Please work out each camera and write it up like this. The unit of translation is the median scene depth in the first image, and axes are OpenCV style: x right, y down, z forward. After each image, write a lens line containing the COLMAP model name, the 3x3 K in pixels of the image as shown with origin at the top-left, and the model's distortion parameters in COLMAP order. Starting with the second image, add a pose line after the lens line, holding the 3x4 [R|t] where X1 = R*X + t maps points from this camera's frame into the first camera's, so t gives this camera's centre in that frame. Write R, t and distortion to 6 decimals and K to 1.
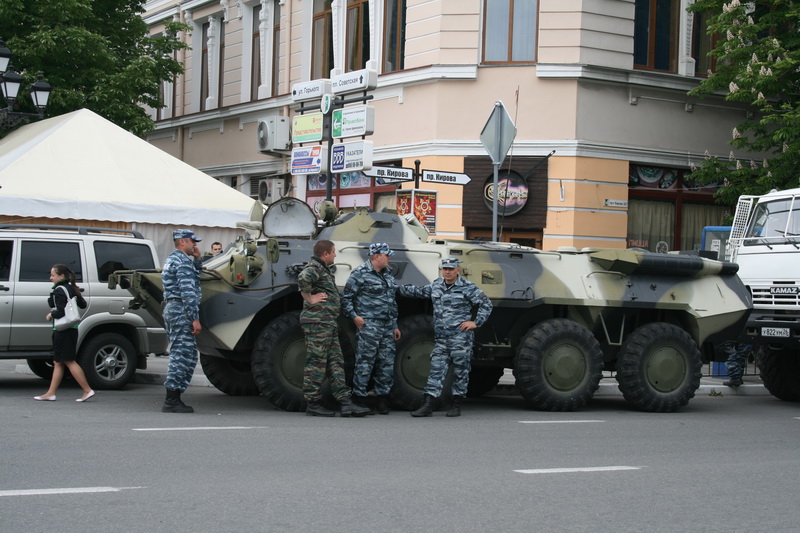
lens RADIAL K [[1440.7, 0, 399.9], [0, 1440.7, 266.4], [0, 0, 1]] dist [-0.041427, 0.000000]
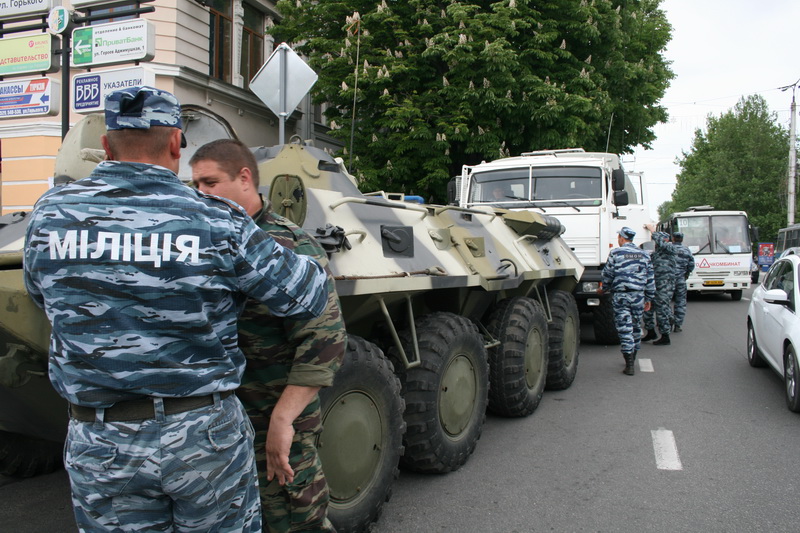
lens RADIAL K [[681.8, 0, 399.8], [0, 681.8, 267.7], [0, 0, 1]] dist [-0.053568, 0.005632]
pose [[0.768139, -0.052501, 0.638127, -0.144917], [0.018058, 0.998013, 0.060373, -0.002510], [-0.640028, -0.034852, 0.767561, 0.622706]]
